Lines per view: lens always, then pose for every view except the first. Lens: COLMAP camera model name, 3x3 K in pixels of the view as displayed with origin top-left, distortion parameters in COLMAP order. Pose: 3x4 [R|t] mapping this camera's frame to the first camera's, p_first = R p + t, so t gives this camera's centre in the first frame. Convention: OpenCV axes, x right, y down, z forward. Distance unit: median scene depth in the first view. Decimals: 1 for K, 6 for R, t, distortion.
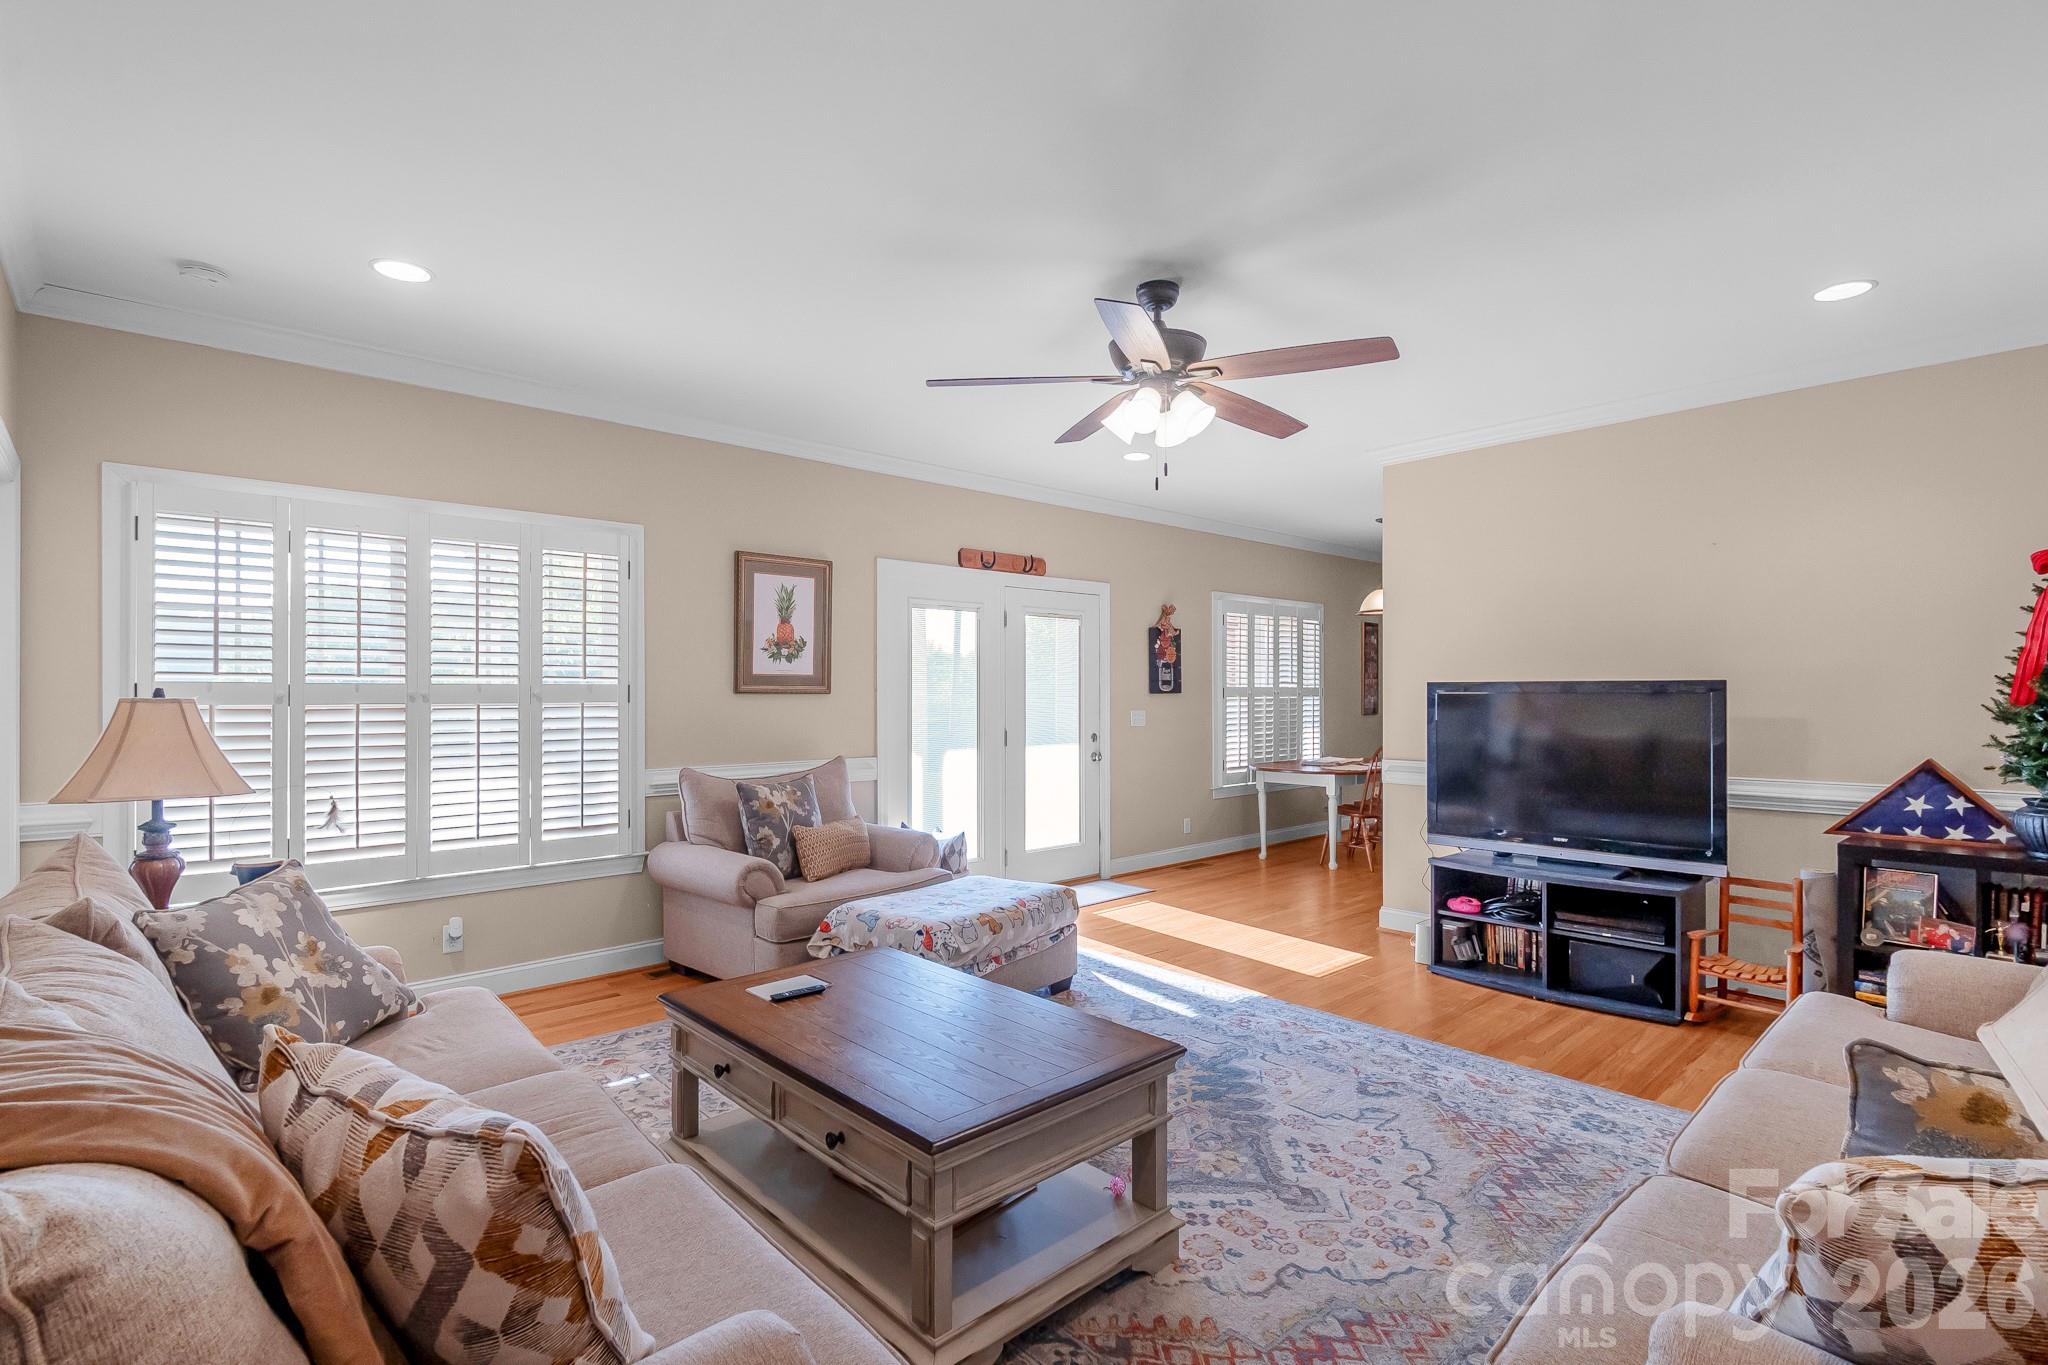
lens RADIAL K [[942.4, 0, 1024.0], [0, 942.4, 682.5], [0, 0, 1]] dist [0.000538, 0.000175]
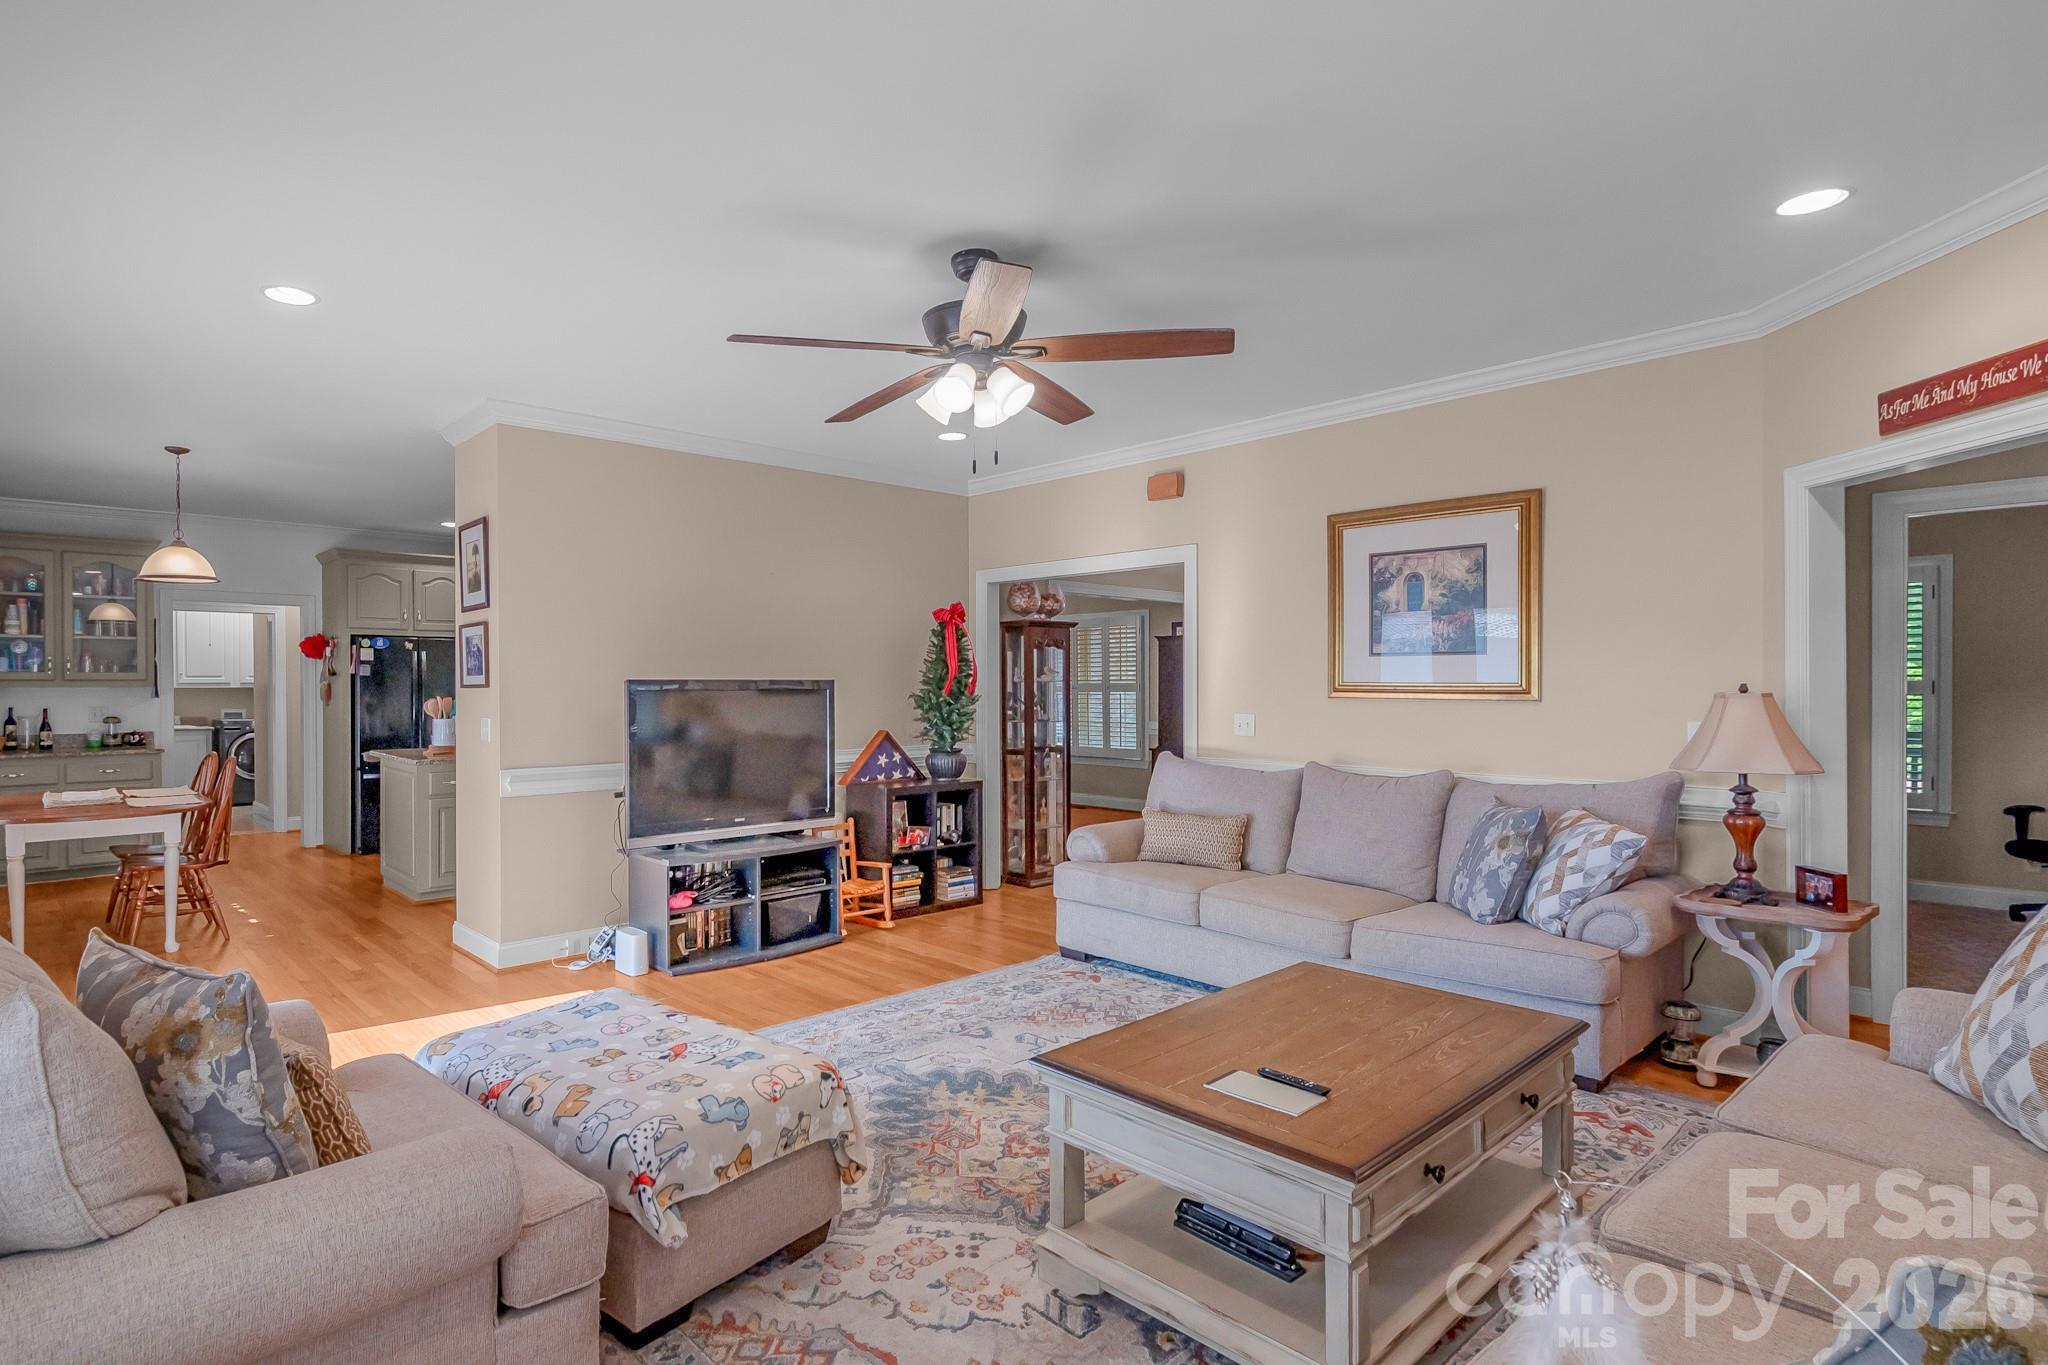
lens RADIAL K [[1026.6, 0, 903.0], [0, 1026.6, 701.1], [0, 0, 1]] dist [0.001255, 0.000395]
pose [[0.030802, -0.010613, 0.999469, -0.793035], [-0.014023, 0.999841, 0.011049, 0.013910], [-0.999427, -0.014356, 0.030648, 0.957134]]
